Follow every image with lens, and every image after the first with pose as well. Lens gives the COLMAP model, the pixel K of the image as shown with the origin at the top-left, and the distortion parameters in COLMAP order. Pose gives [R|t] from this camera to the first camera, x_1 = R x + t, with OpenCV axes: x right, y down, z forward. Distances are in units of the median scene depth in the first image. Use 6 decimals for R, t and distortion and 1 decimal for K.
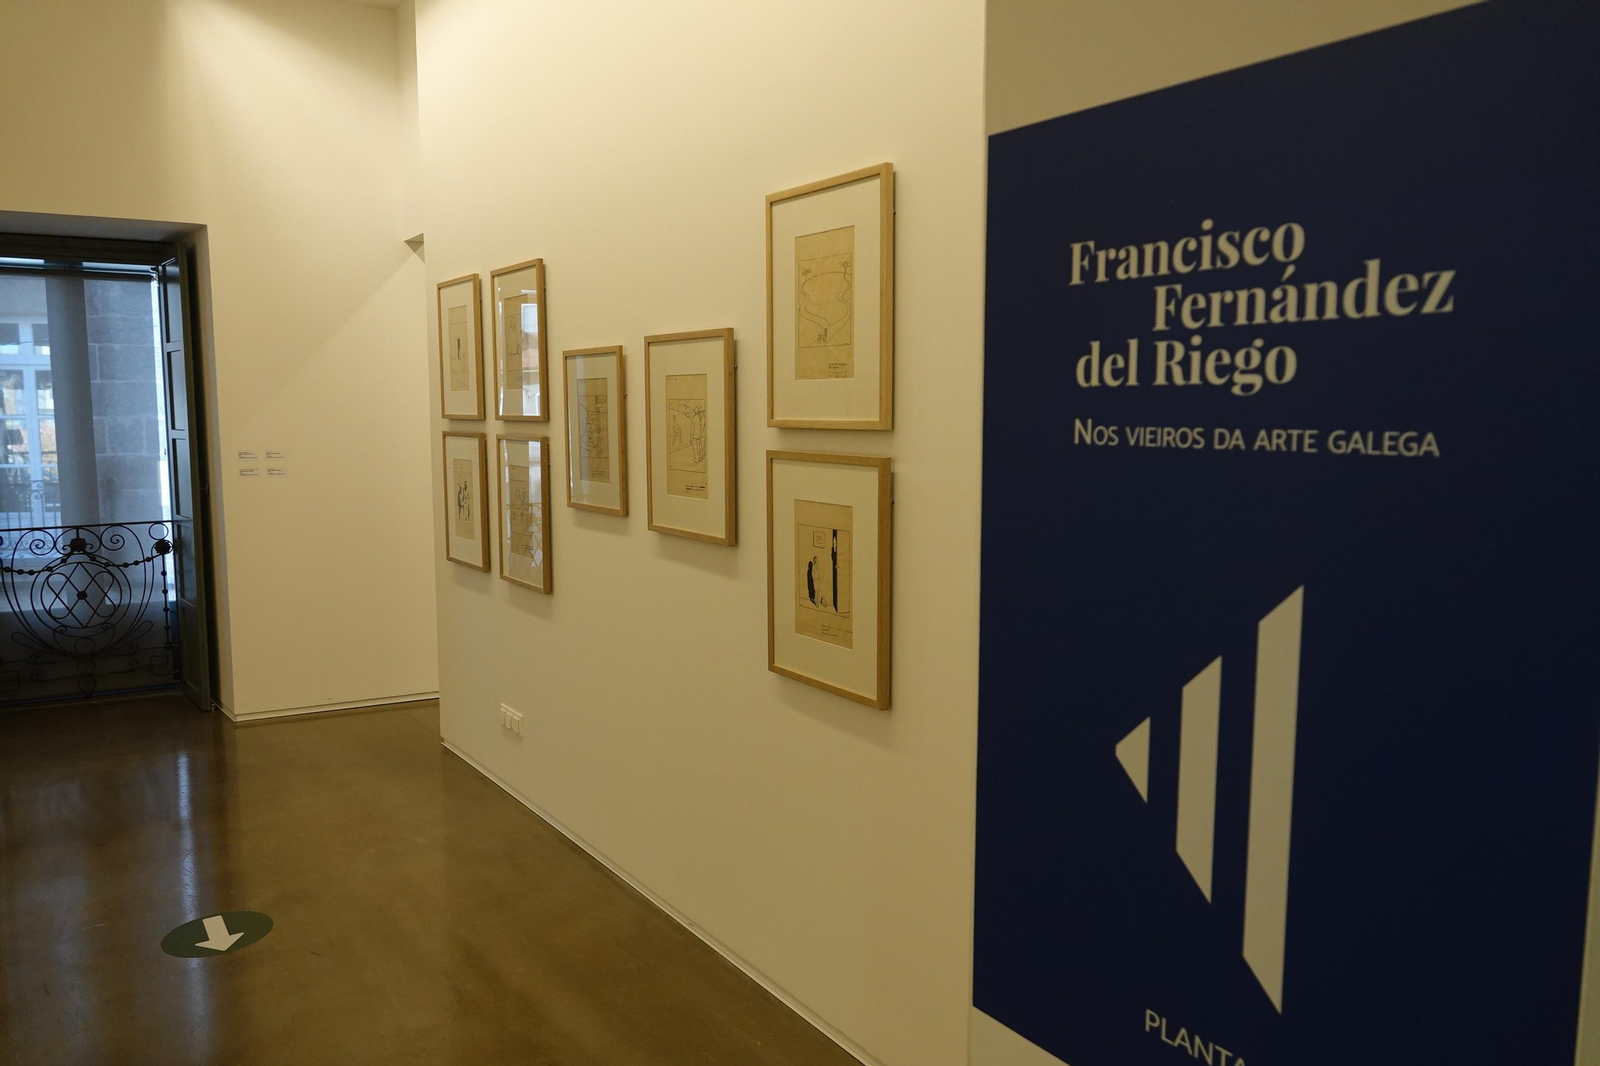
lens RADIAL K [[1106.4, 0, 800.3], [0, 1106.4, 535.1], [0, 0, 1]] dist [-0.002328, 0.004515]
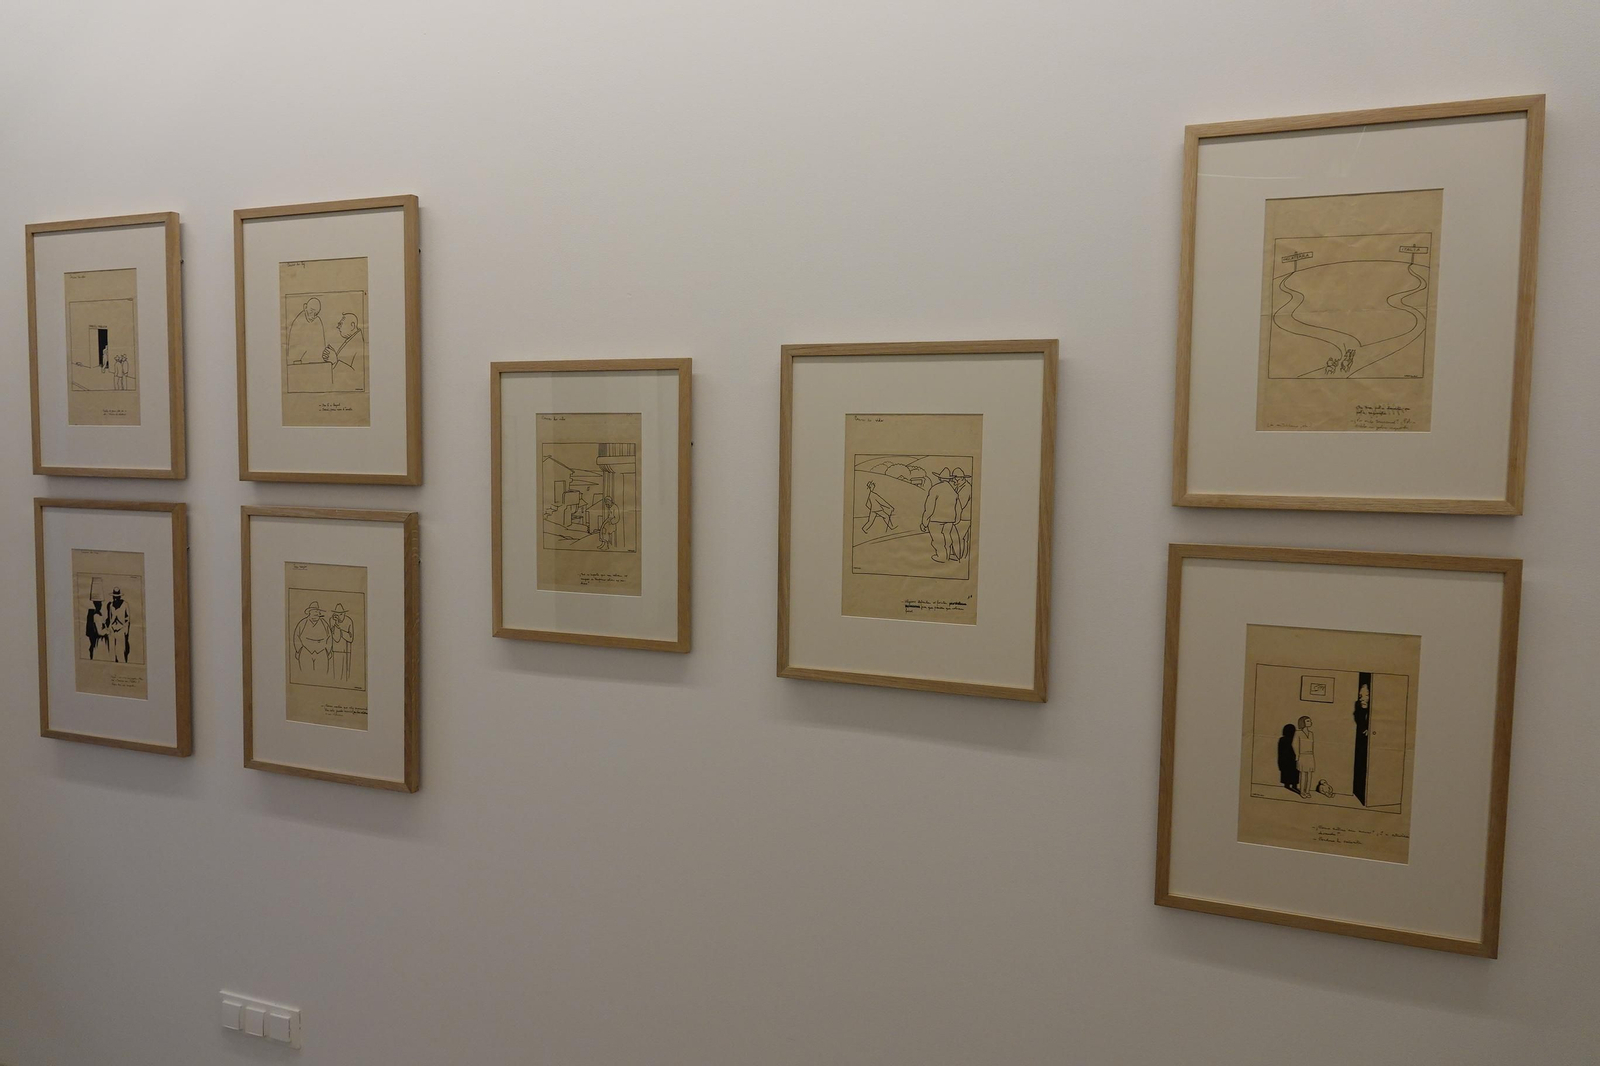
lens RADIAL K [[944.8, 0, 758.4], [0, 944.8, 516.1], [0, 0, 1]] dist [0.000413, 0.002784]
pose [[0.810919, -0.019351, 0.584839, -0.462029], [0.050870, 0.998001, -0.037513, -0.075122], [-0.582943, 0.060171, 0.810282, 0.637424]]
